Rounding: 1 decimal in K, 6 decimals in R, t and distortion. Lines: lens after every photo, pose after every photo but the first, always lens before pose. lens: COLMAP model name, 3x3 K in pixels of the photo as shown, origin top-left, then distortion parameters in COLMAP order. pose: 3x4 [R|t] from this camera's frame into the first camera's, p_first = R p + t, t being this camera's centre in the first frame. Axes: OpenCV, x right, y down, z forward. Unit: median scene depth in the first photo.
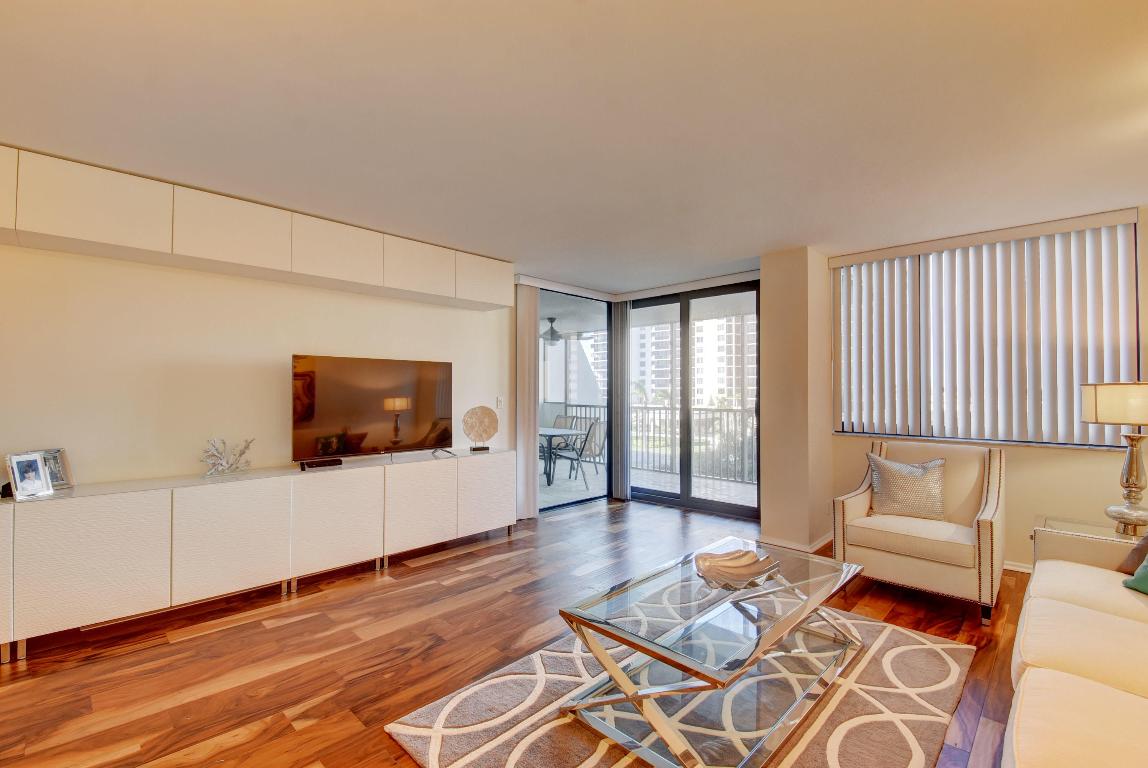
lens RADIAL K [[501.4, 0, 569.5], [0, 501.4, 383.3], [0, 0, 1]] dist [0.003079, -0.010839]
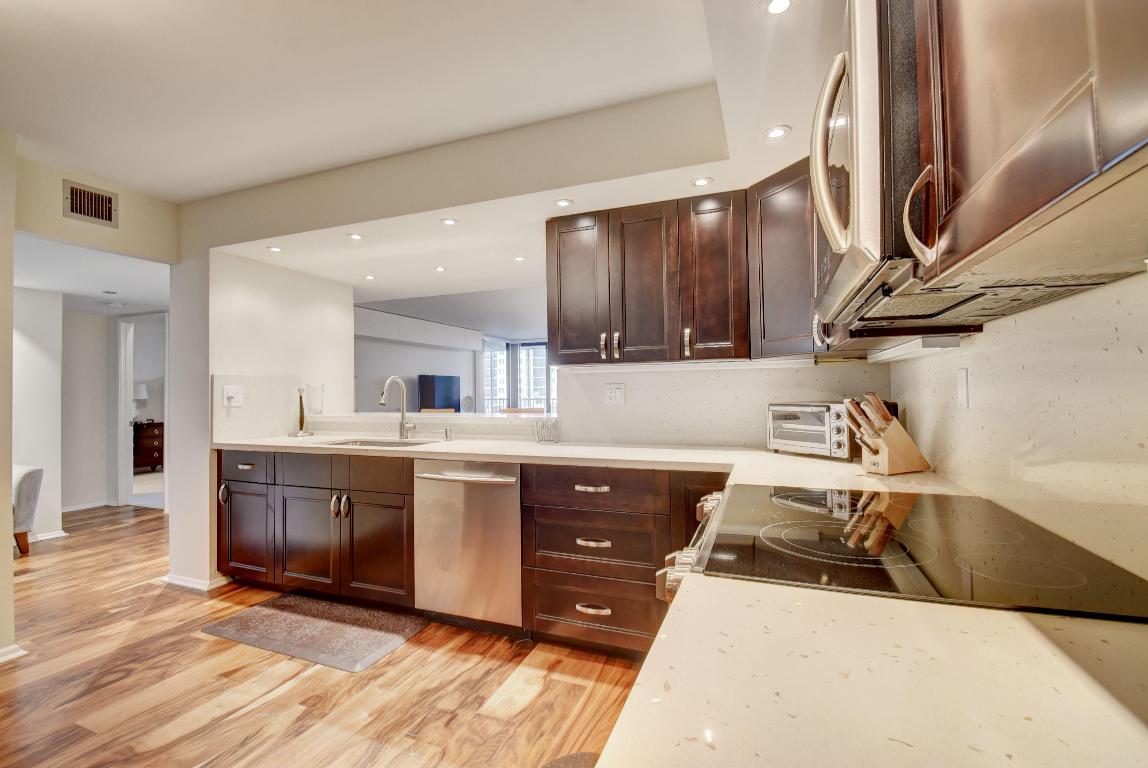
lens RADIAL K [[498.9, 0, 569.8], [0, 498.9, 383.5], [0, 0, 1]] dist [0.008341, -0.000129]
pose [[0.920097, -0.013109, 0.391470, -0.816499], [0.013055, 0.999911, 0.002801, -0.011631], [-0.391472, 0.002534, 0.920187, -1.545954]]
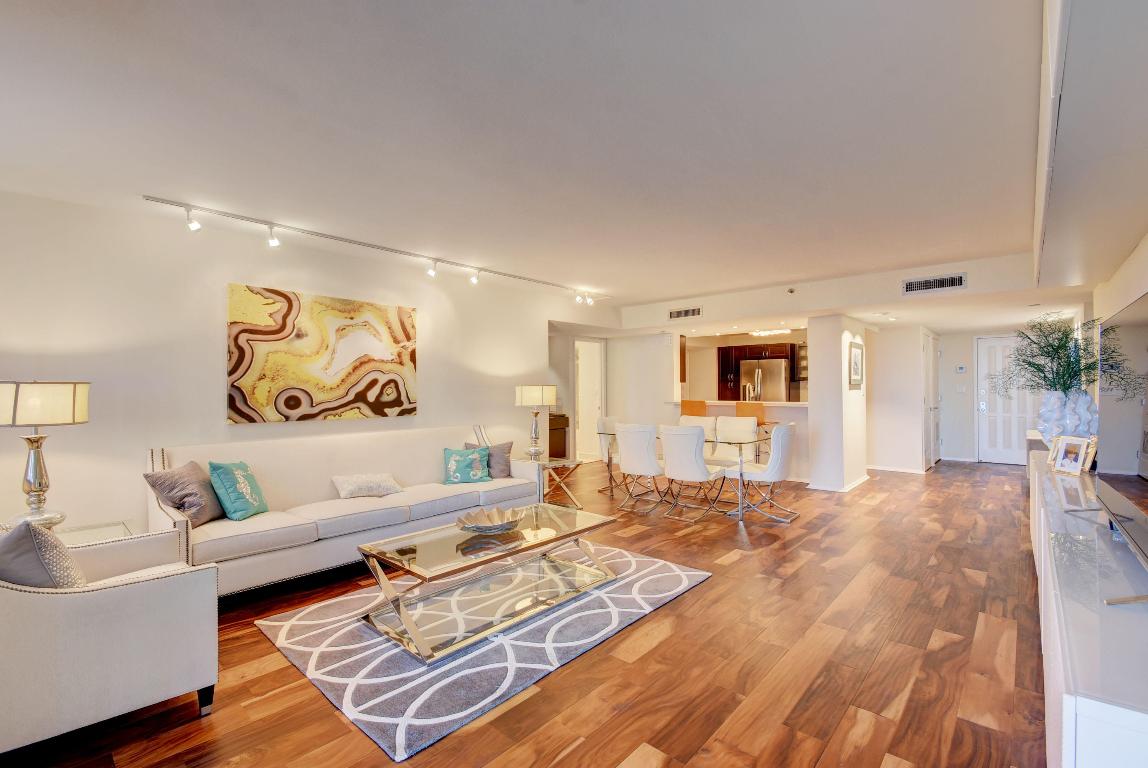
lens RADIAL K [[501.4, 0, 569.5], [0, 501.4, 383.3], [0, 0, 1]] dist [0.003079, -0.010839]
pose [[-0.998913, 0.002736, -0.046532, 0.121070], [0.003785, 0.999740, -0.022470, 0.021032], [0.046459, -0.022621, -0.998664, 1.520008]]
